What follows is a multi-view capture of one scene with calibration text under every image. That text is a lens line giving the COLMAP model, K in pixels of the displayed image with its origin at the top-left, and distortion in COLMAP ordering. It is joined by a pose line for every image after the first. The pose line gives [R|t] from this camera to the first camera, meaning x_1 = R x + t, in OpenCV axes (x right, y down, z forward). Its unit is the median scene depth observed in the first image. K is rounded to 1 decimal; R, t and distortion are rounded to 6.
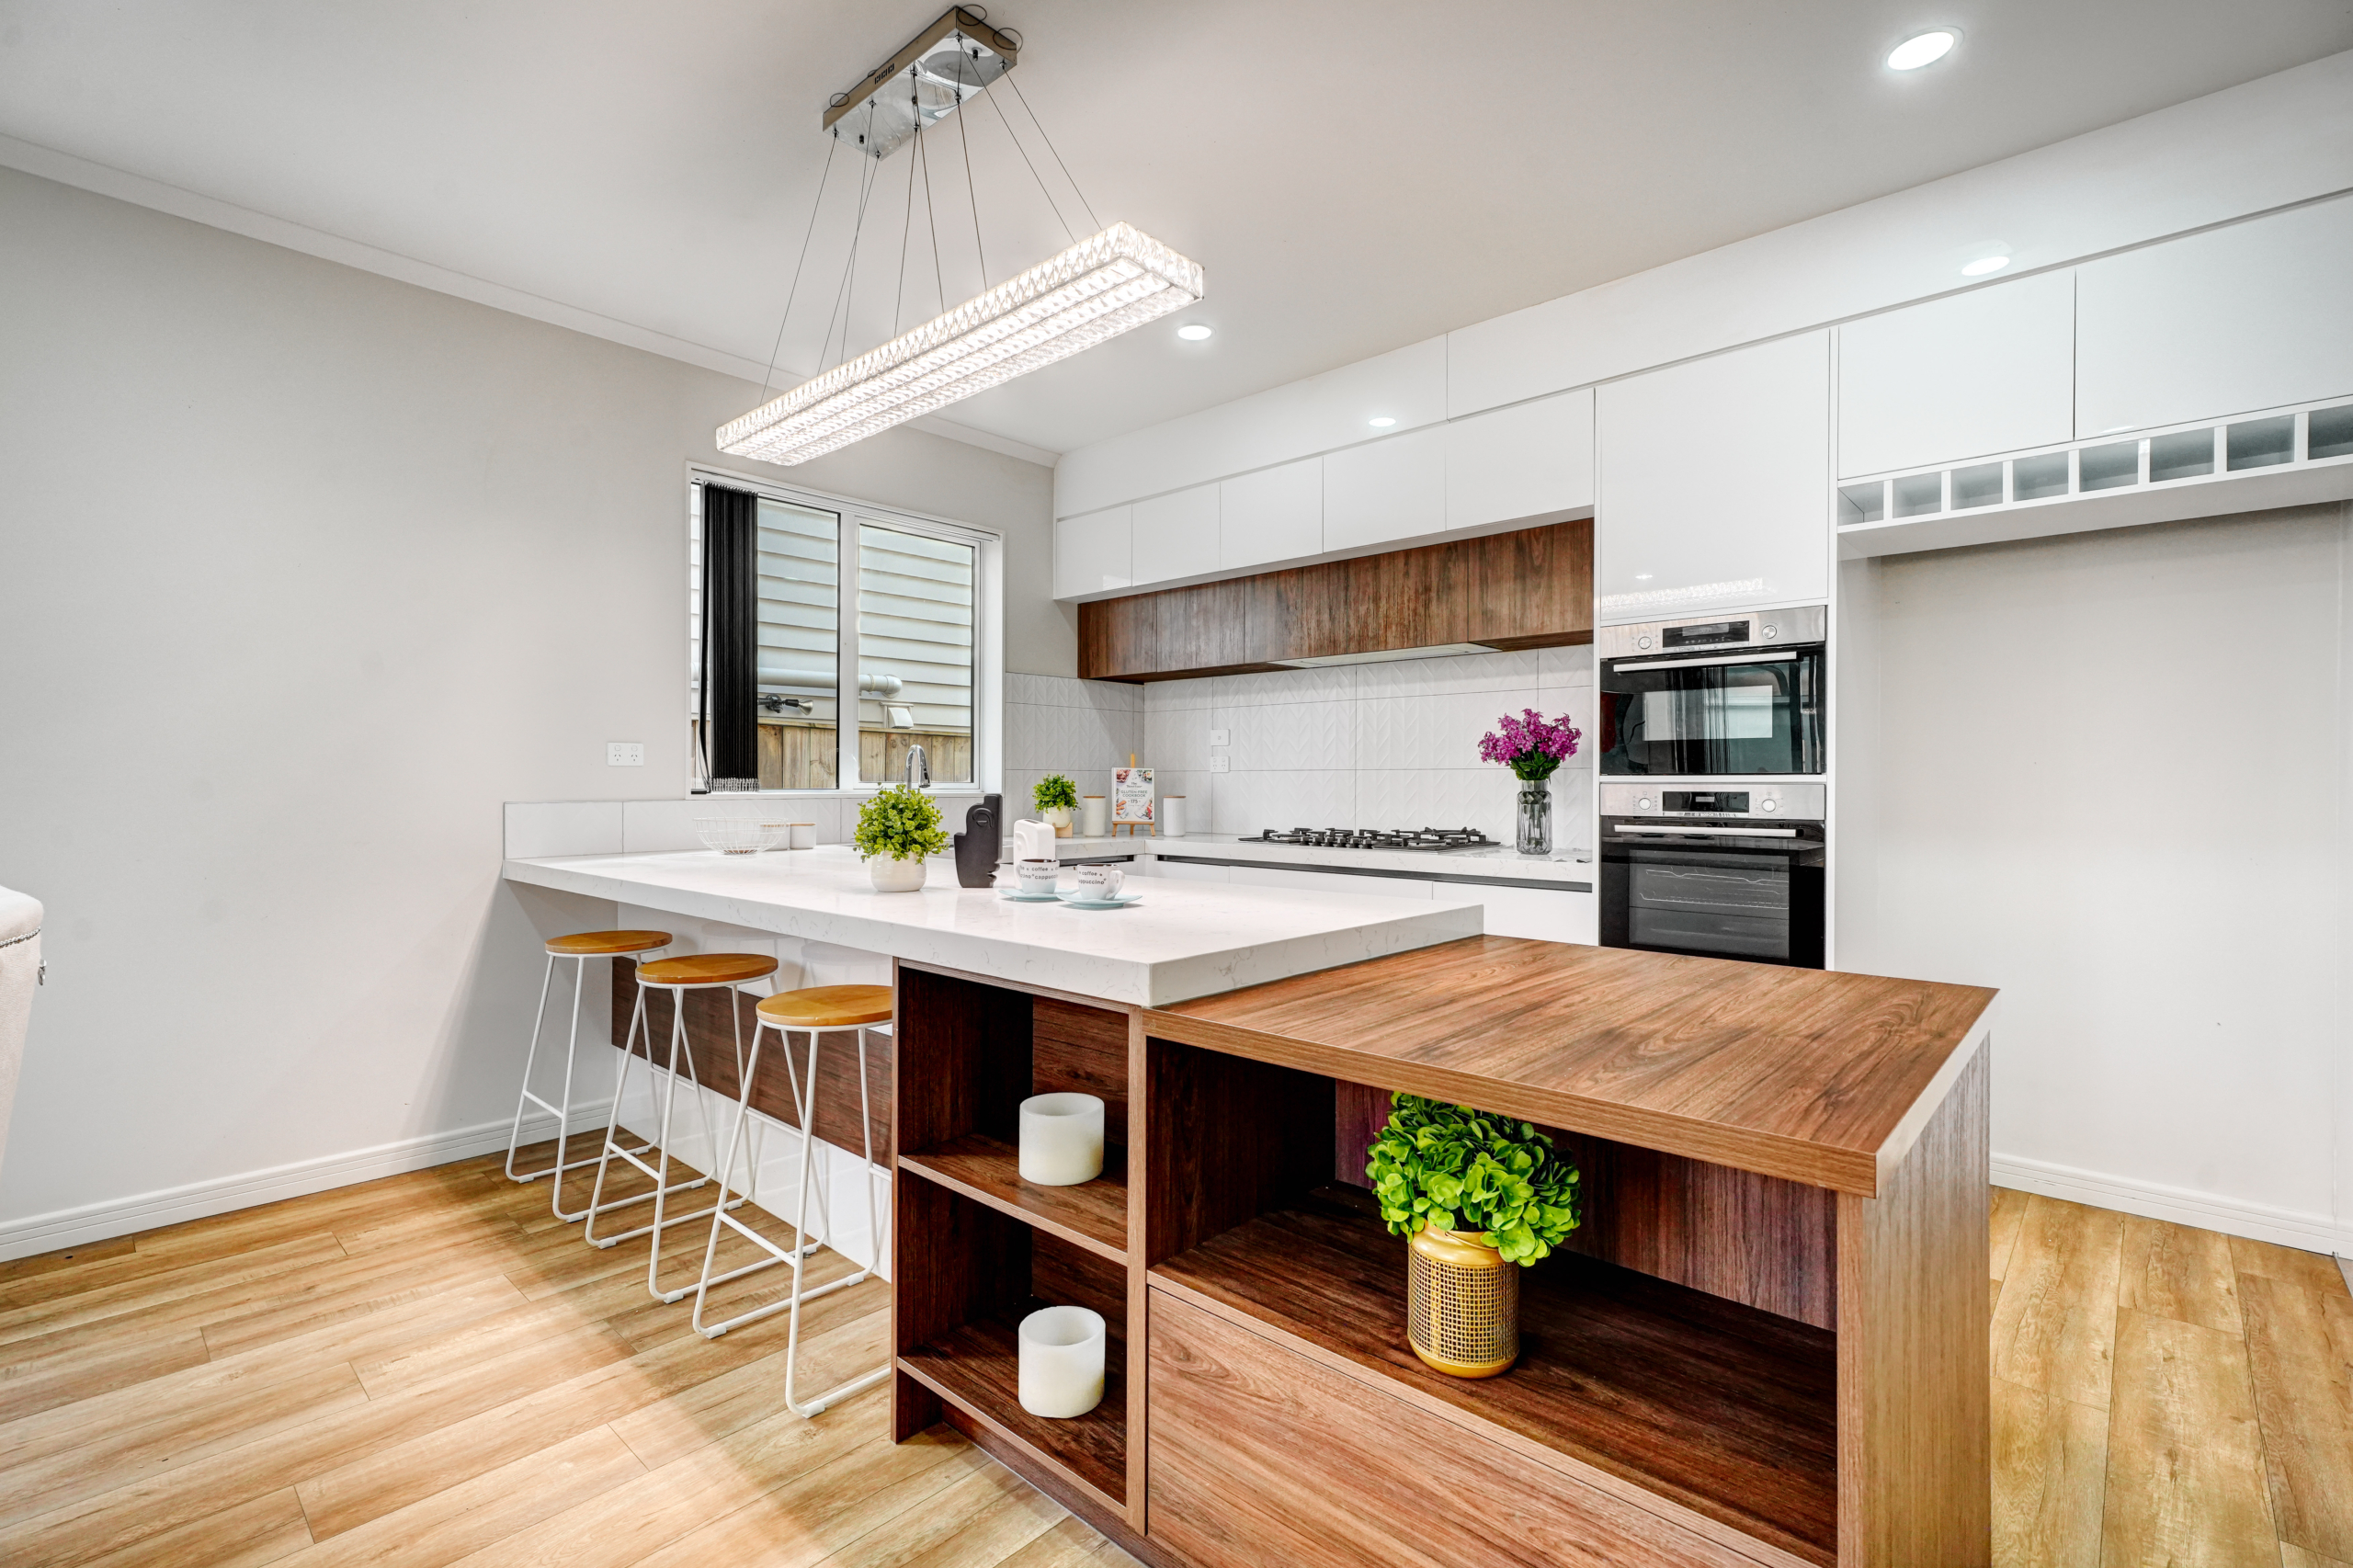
lens RADIAL K [[1054.1, 0, 1182.1], [0, 1054.1, 778.6], [0, 0, 1]] dist [-0.001418, -0.000115]
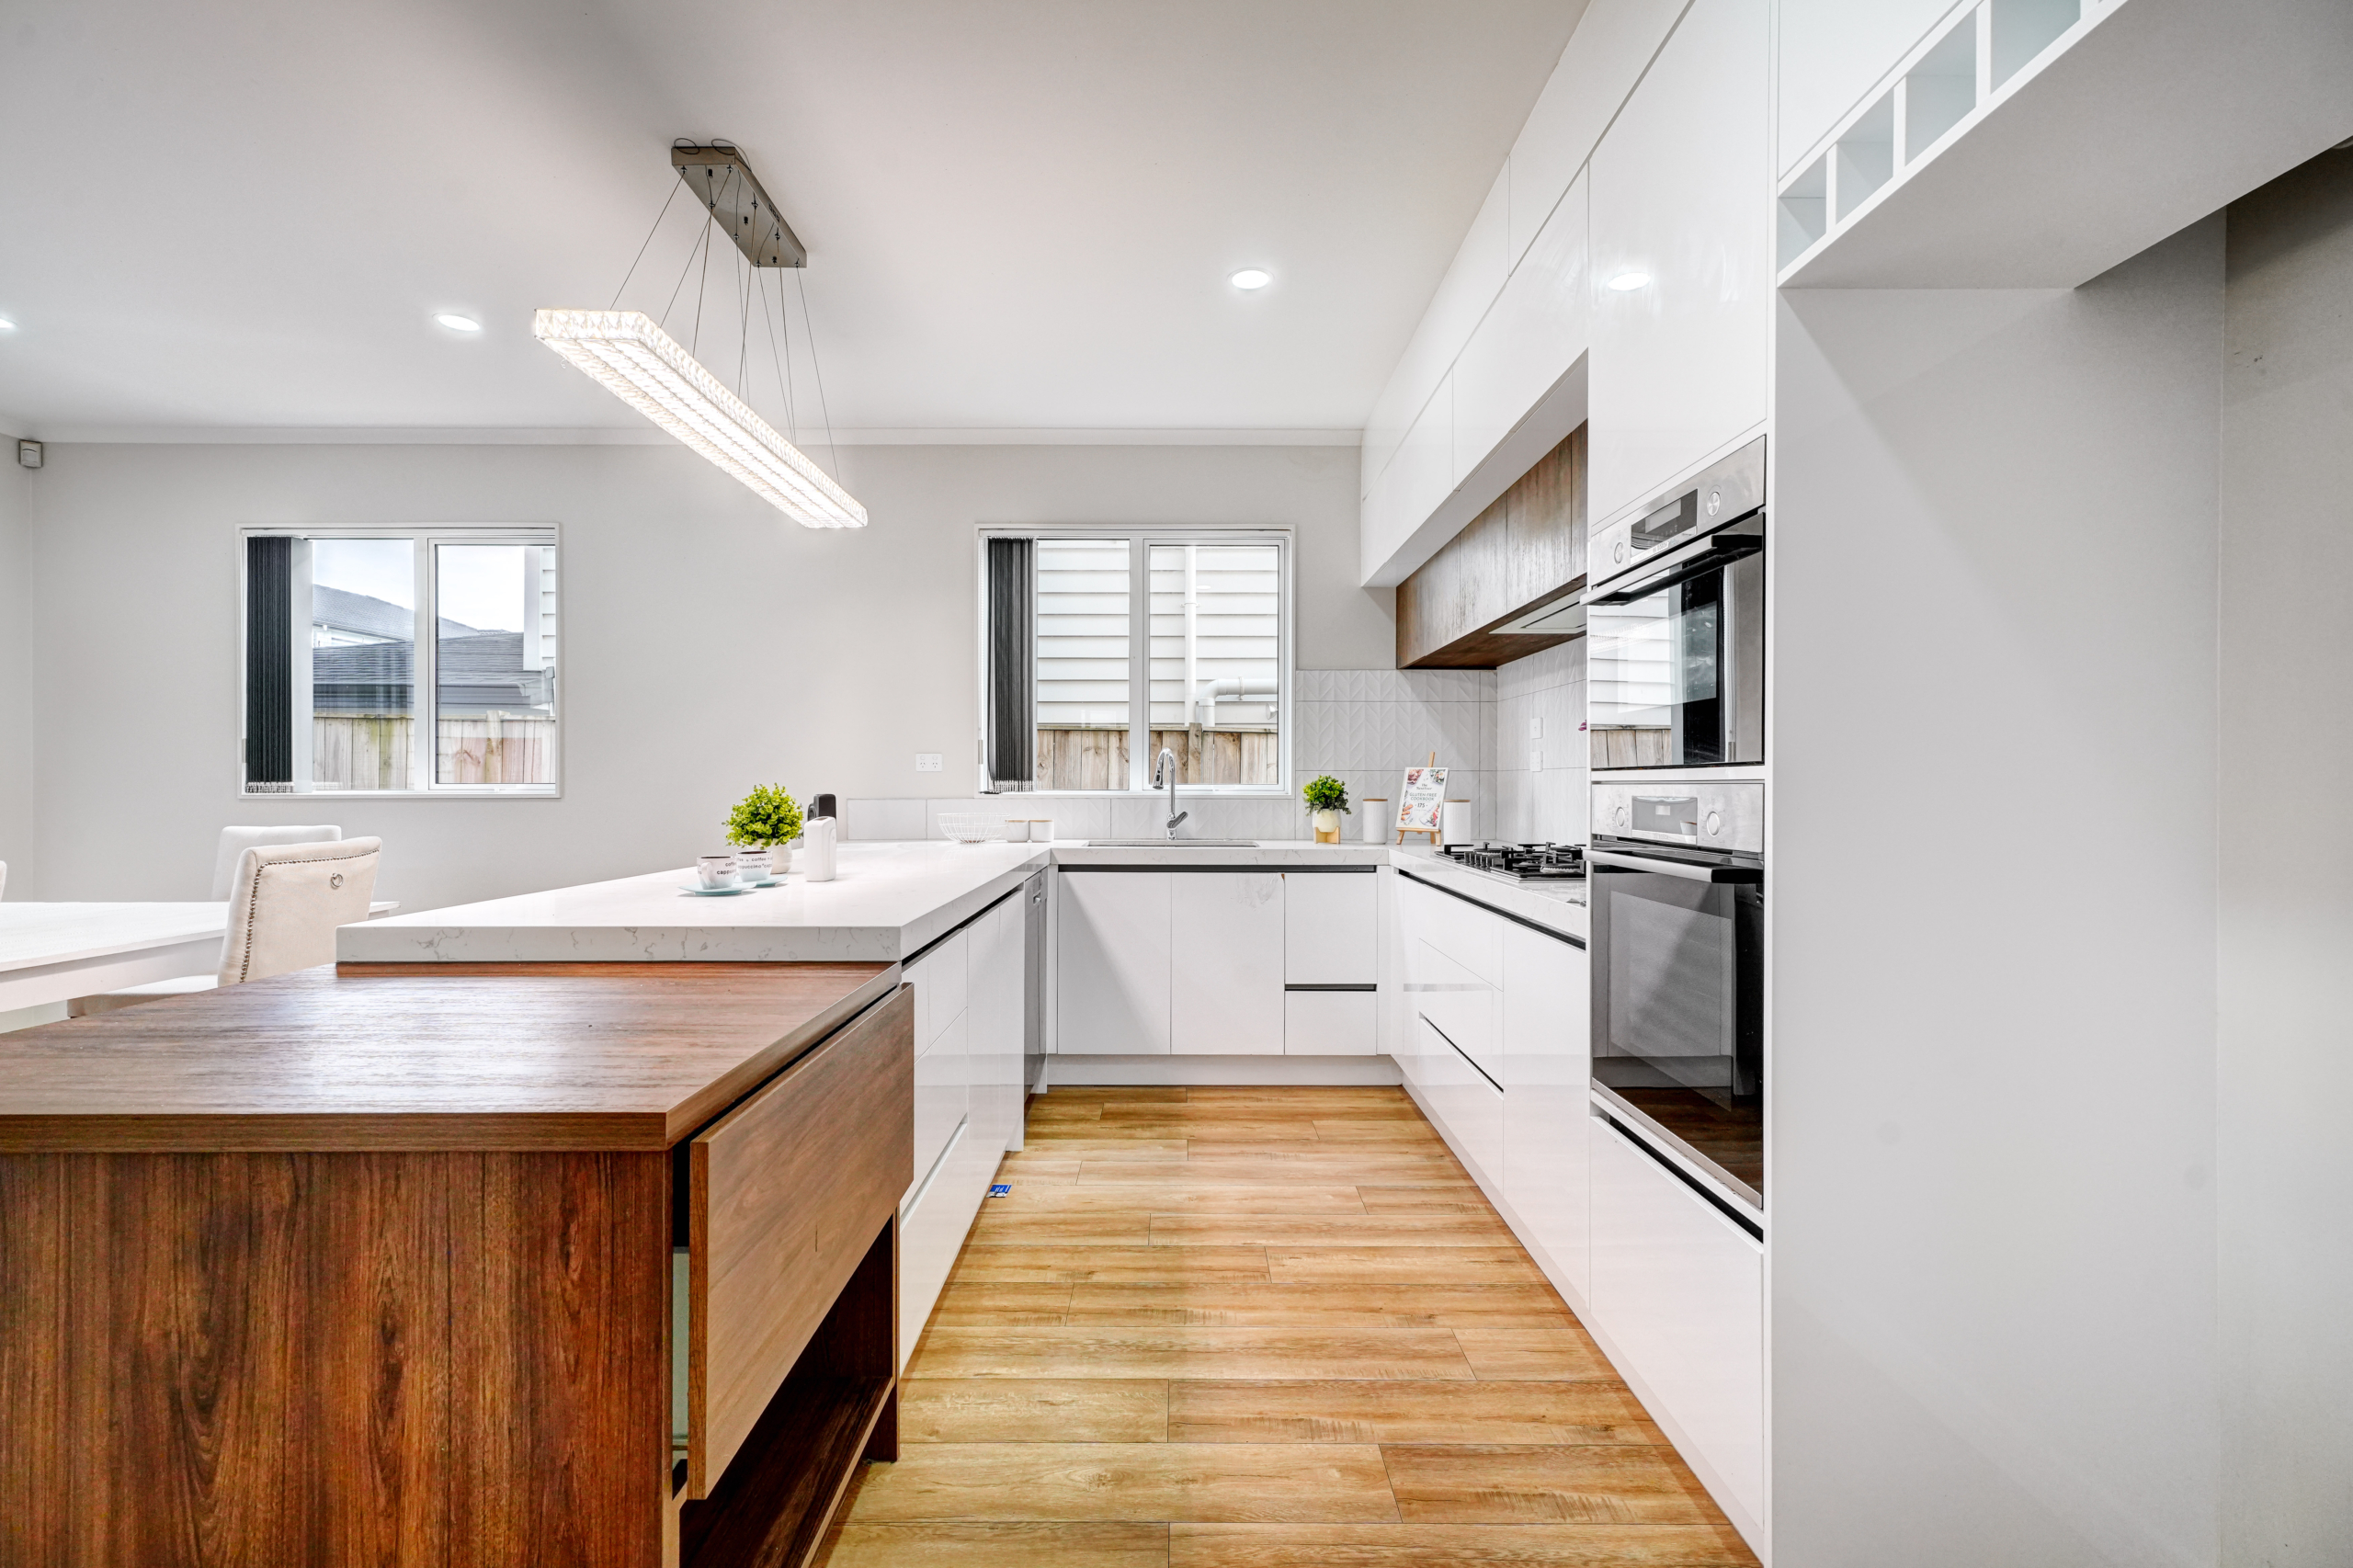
lens RADIAL K [[1054.1, 0, 1182.1], [0, 1054.1, 778.6], [0, 0, 1]] dist [-0.001418, -0.000115]
pose [[0.679512, -0.005285, -0.733646, 0.480814], [0.003237, 0.999986, -0.004205, 0.002390], [0.733657, 0.000482, 0.679519, 0.271832]]
